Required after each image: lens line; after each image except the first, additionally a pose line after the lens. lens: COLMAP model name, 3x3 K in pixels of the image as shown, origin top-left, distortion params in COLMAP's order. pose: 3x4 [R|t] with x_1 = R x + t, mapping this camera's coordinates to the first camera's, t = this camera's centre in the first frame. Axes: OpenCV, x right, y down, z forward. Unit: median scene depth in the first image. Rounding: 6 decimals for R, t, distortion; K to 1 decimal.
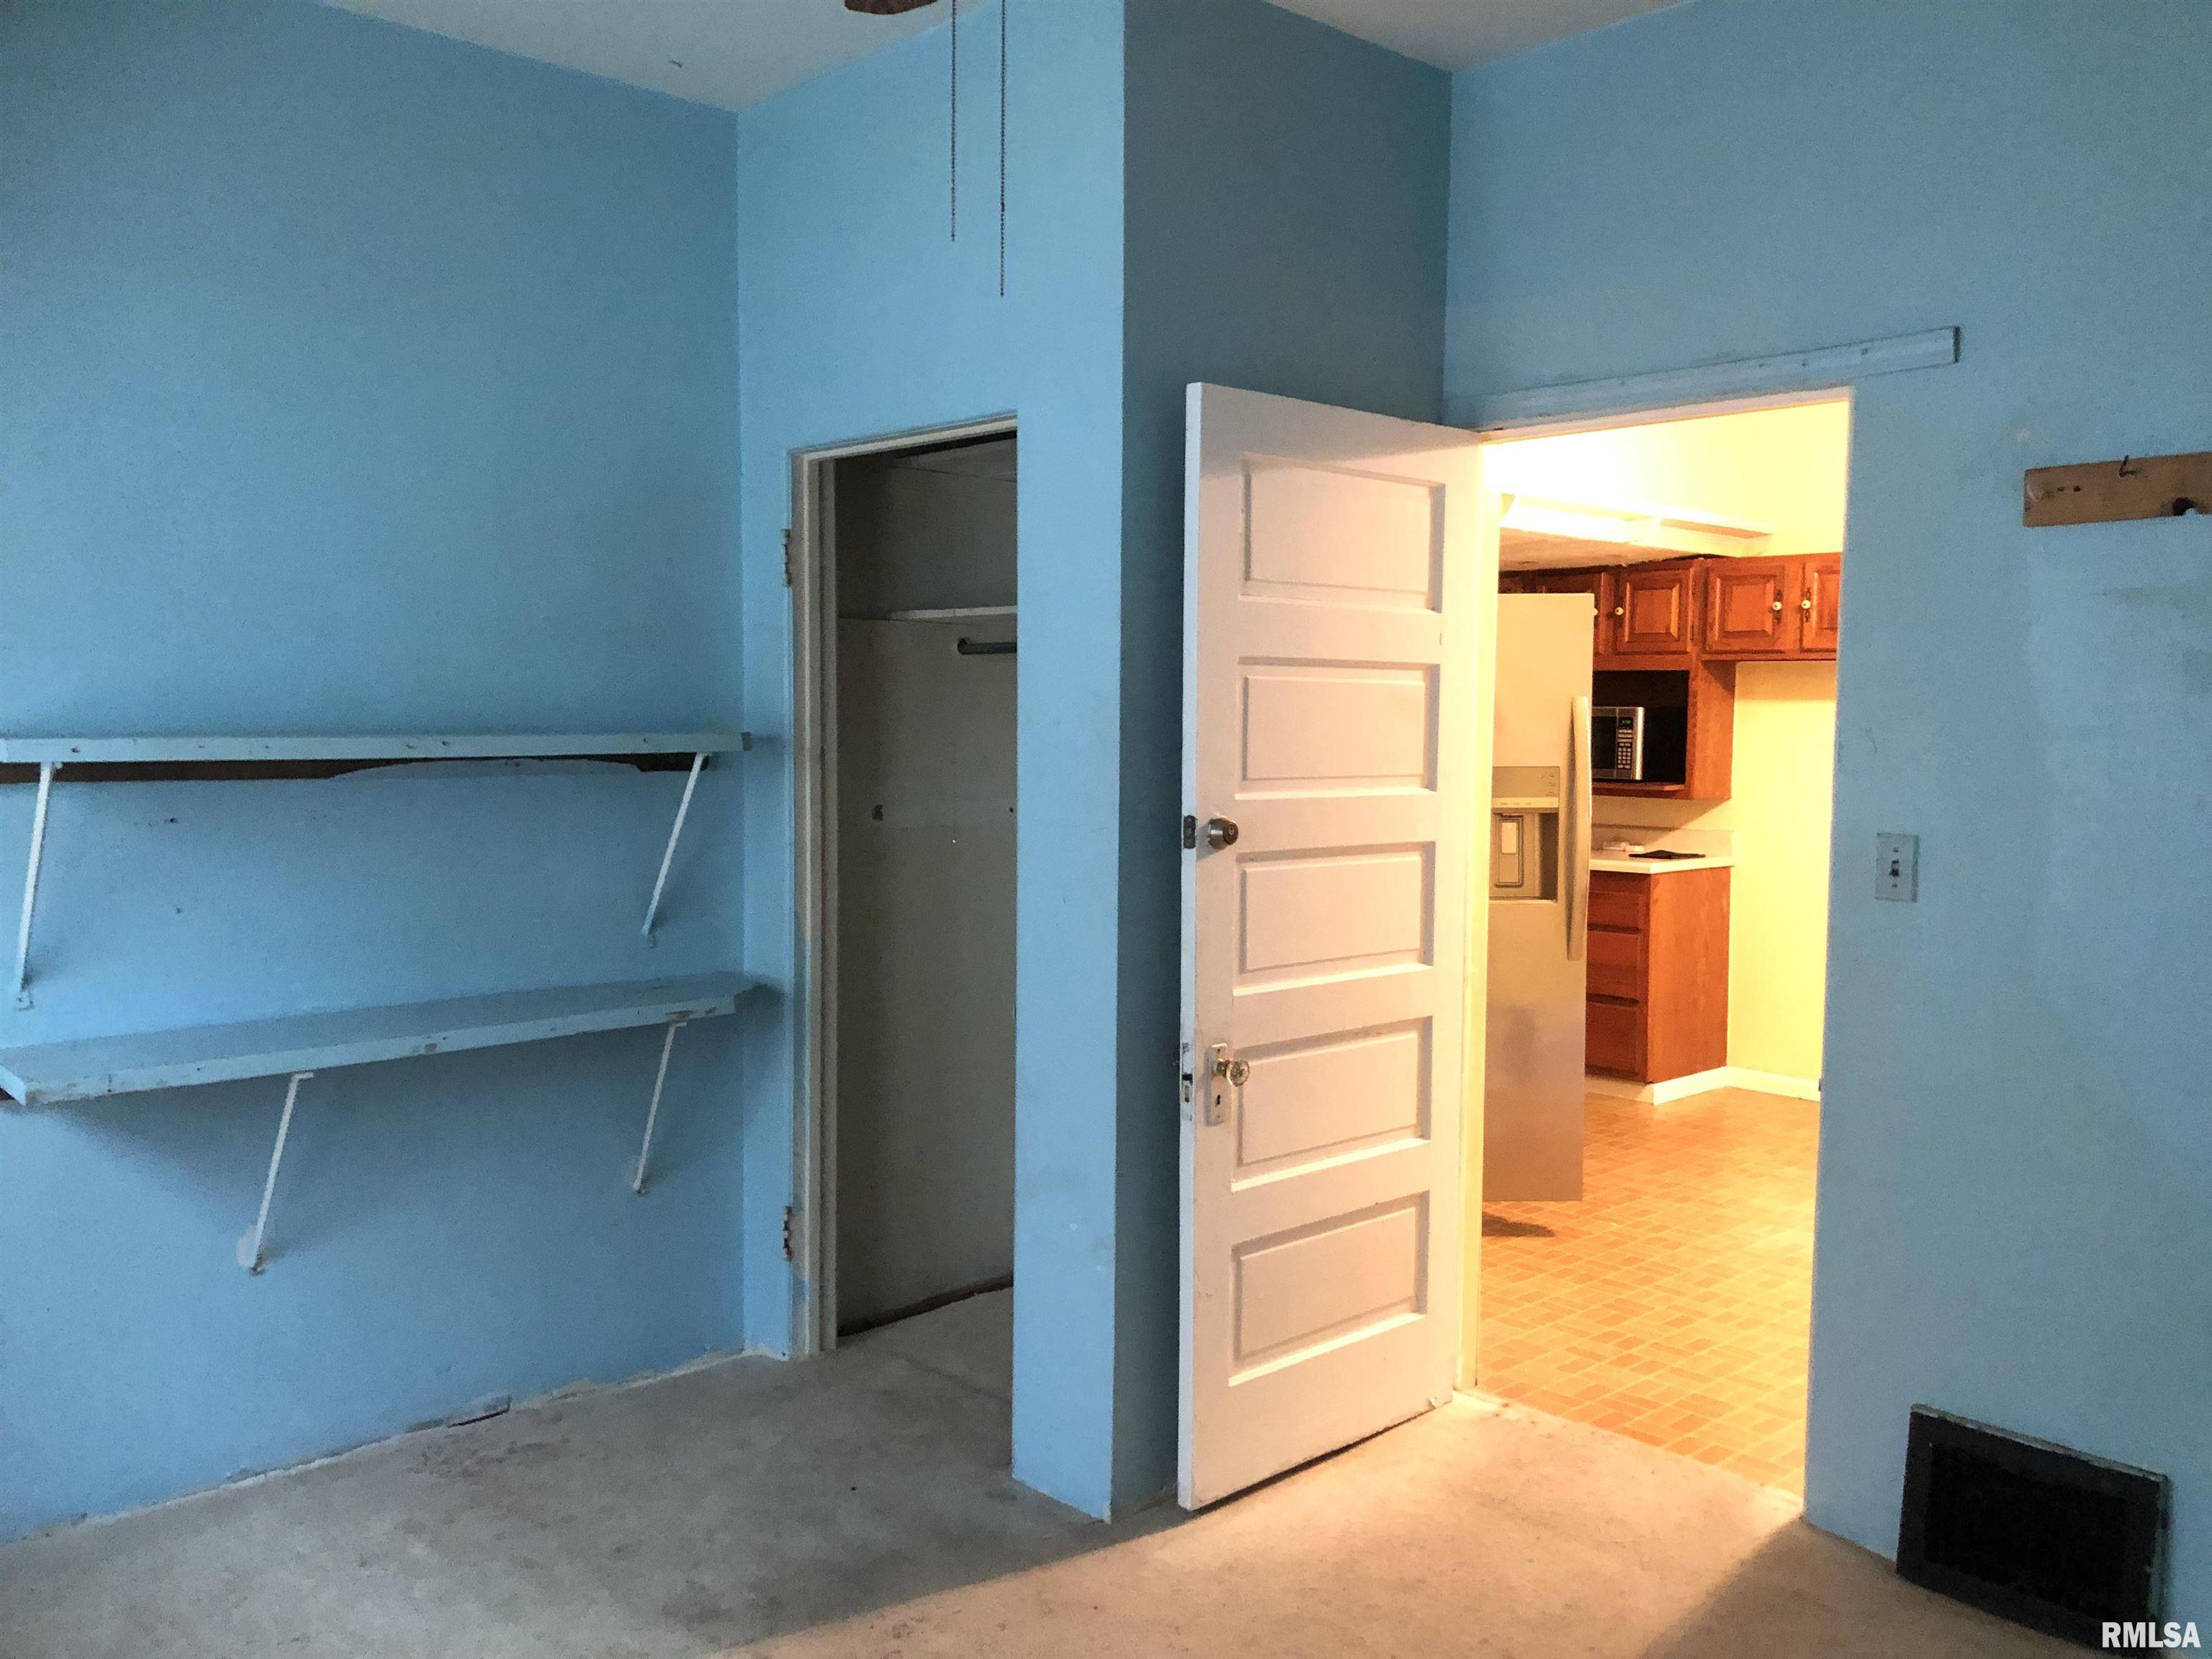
lens RADIAL K [[1854.5, 0, 1106.0], [0, 1854.5, 829.5], [0, 0, 1]] dist [-0.004765, 0.003027]
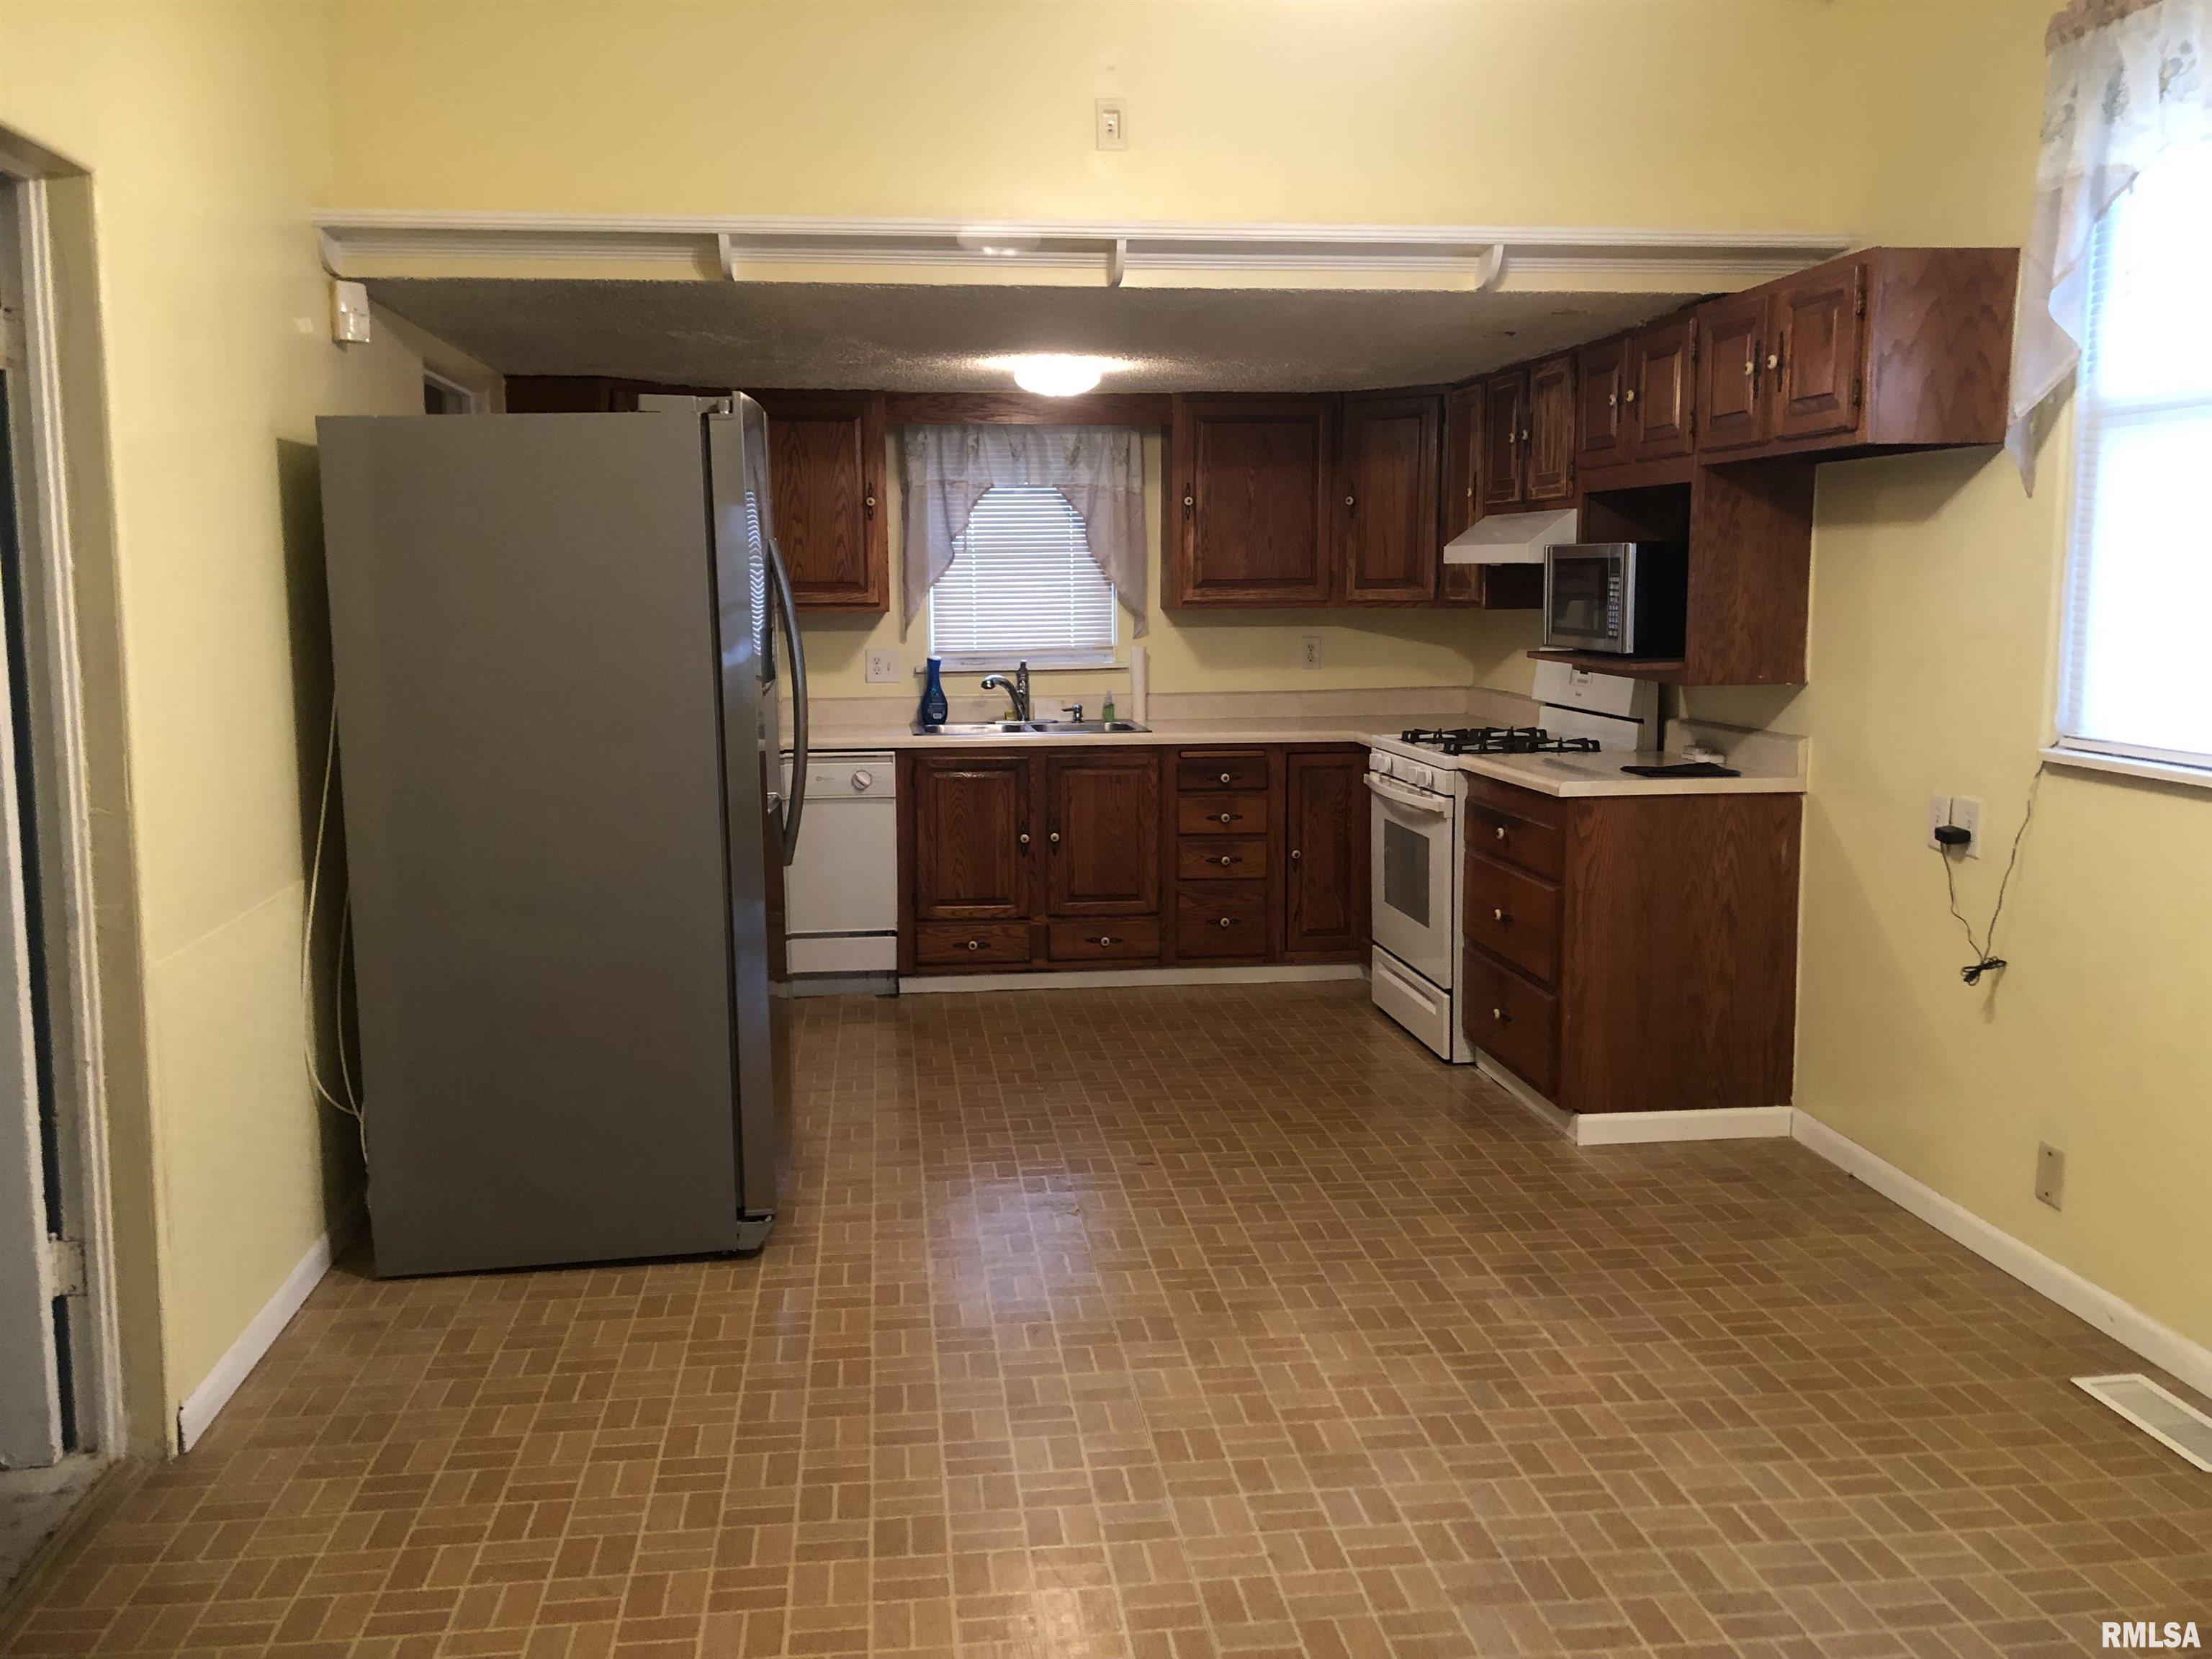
lens RADIAL K [[1818.6, 0, 1106.0], [0, 1818.6, 829.5], [0, 0, 1]] dist [0.063101, -0.063138]
pose [[0.813941, 0.070137, -0.576699, 0.516673], [-0.031837, 0.996579, 0.076269, -0.008395], [0.580075, -0.043718, 0.813389, 0.362323]]
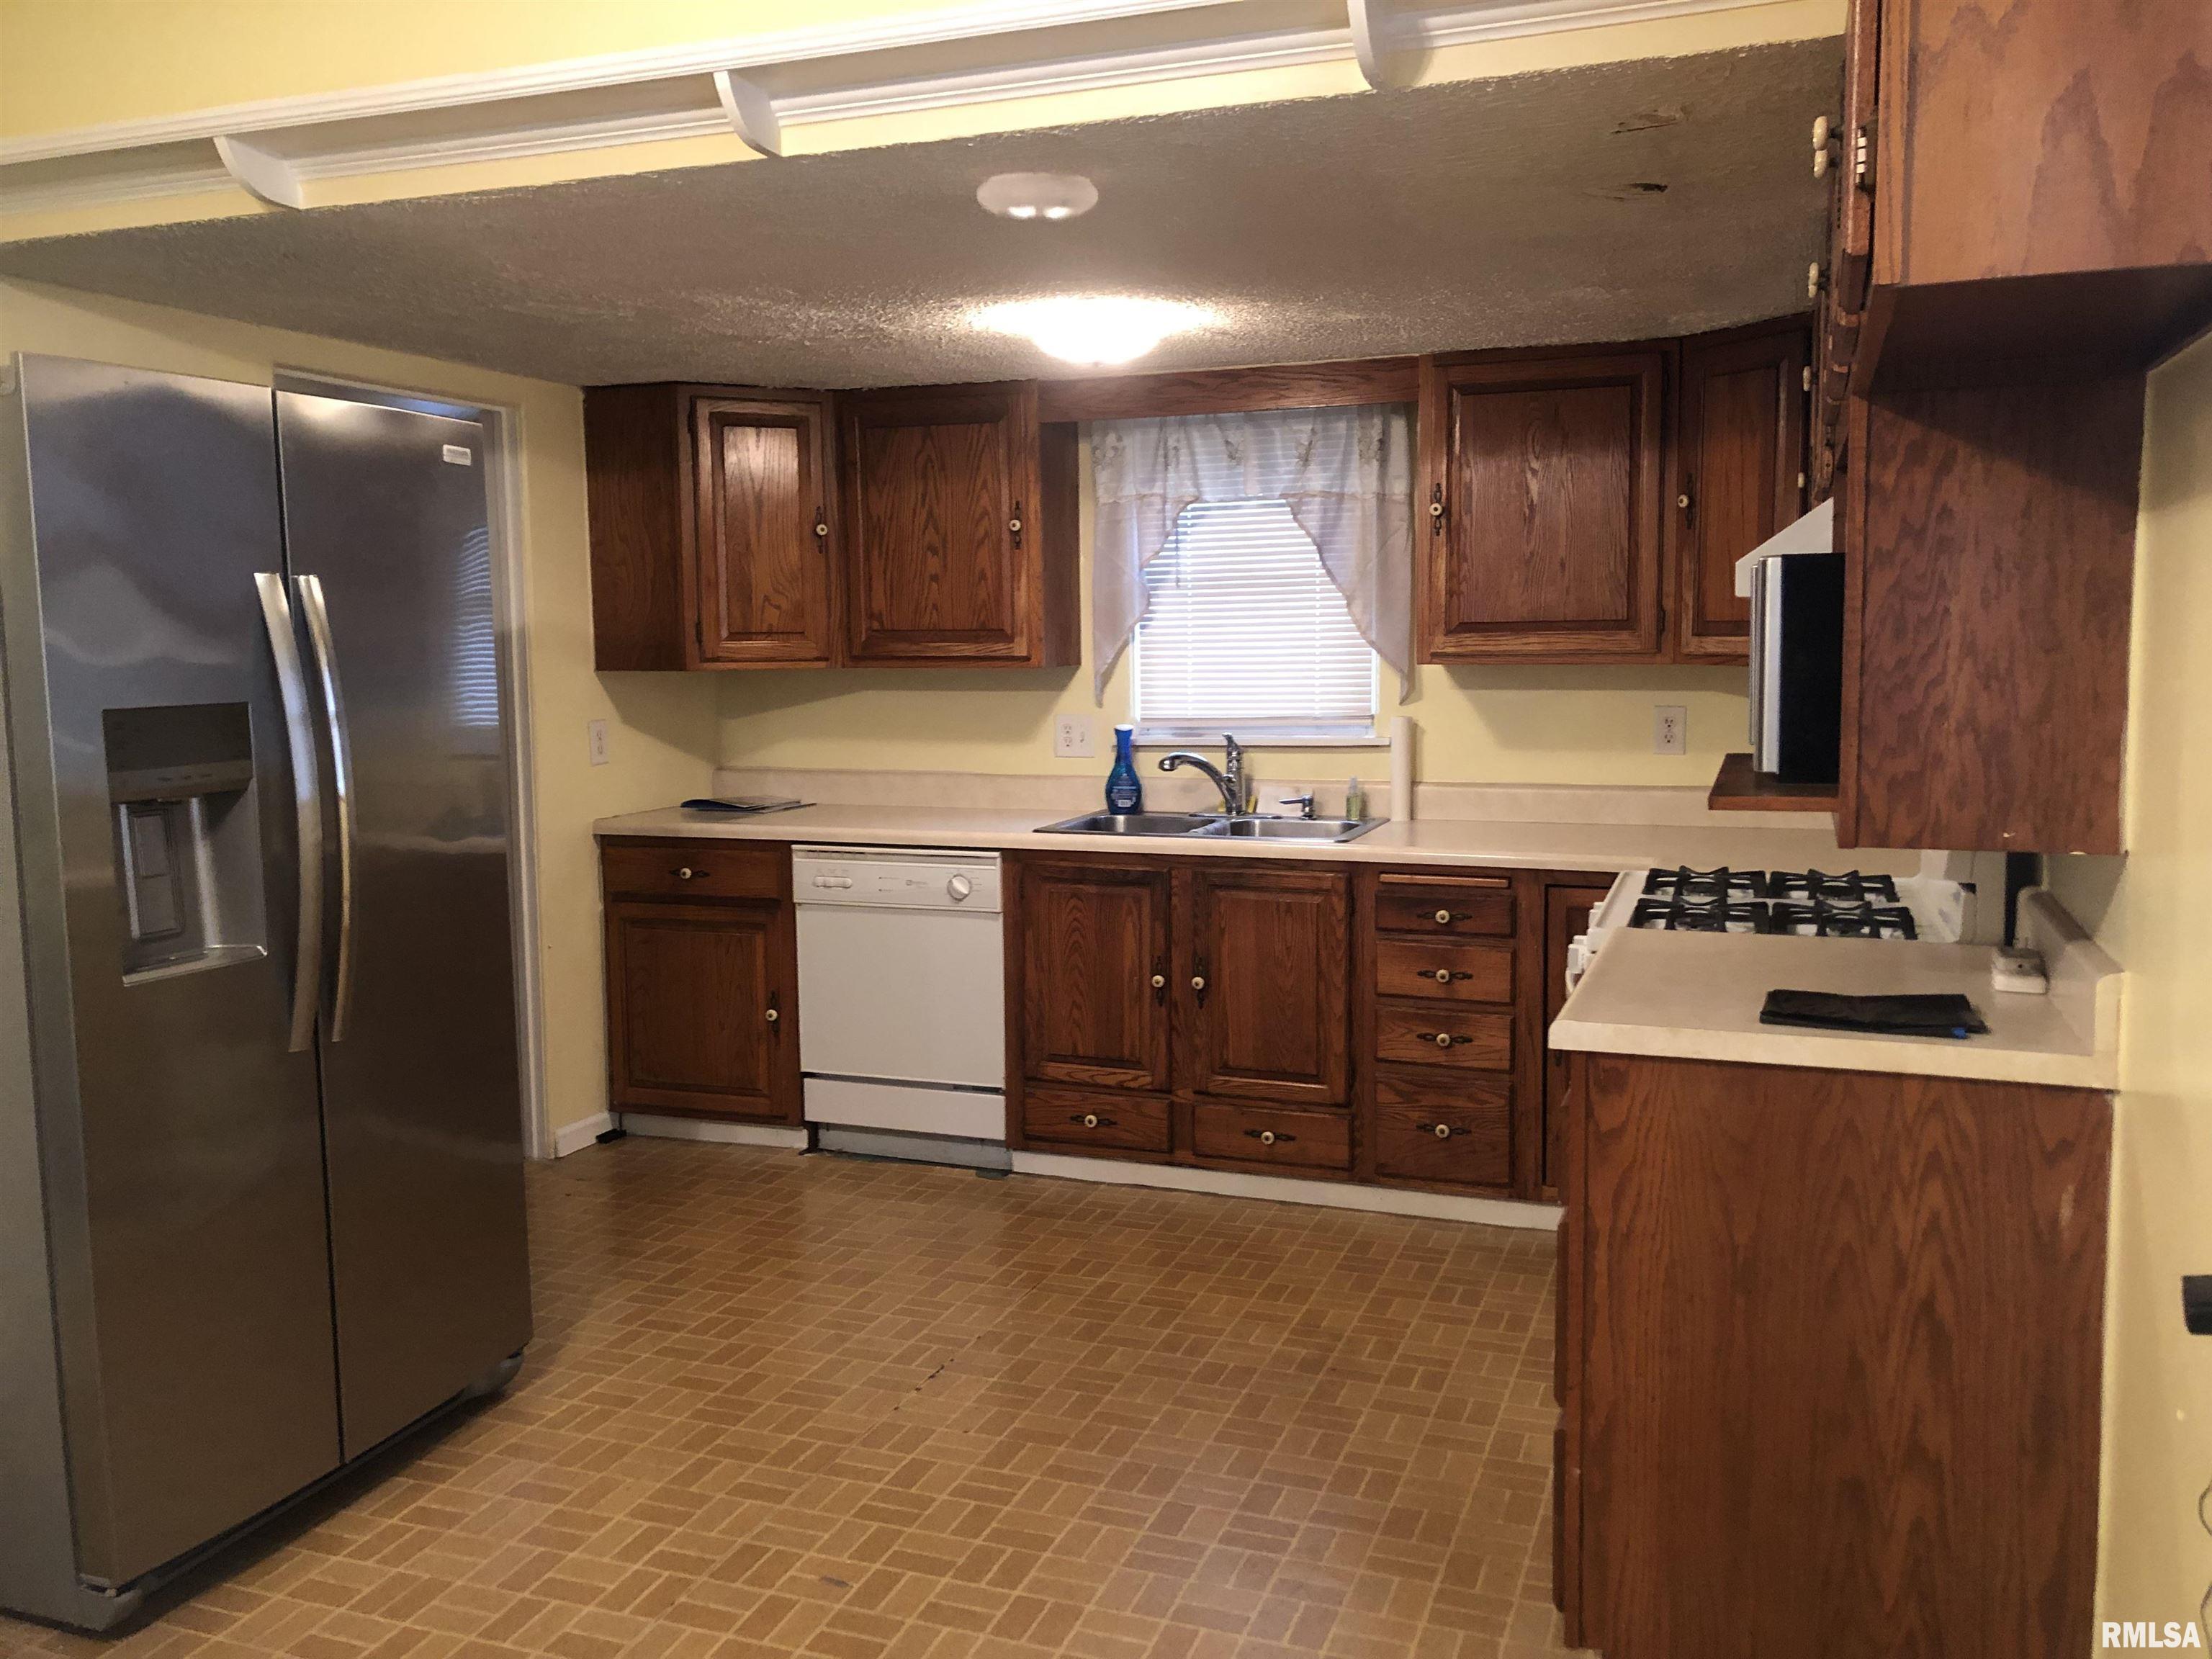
lens RADIAL K [[1816.9, 0, 1121.7], [0, 1816.9, 811.8], [0, 0, 1]] dist [0.033406, -0.000583]
pose [[0.457410, 0.081878, -0.885479, 0.529131], [-0.049537, 0.996552, 0.066560, -0.036170], [0.887875, 0.013419, 0.459889, 0.744649]]
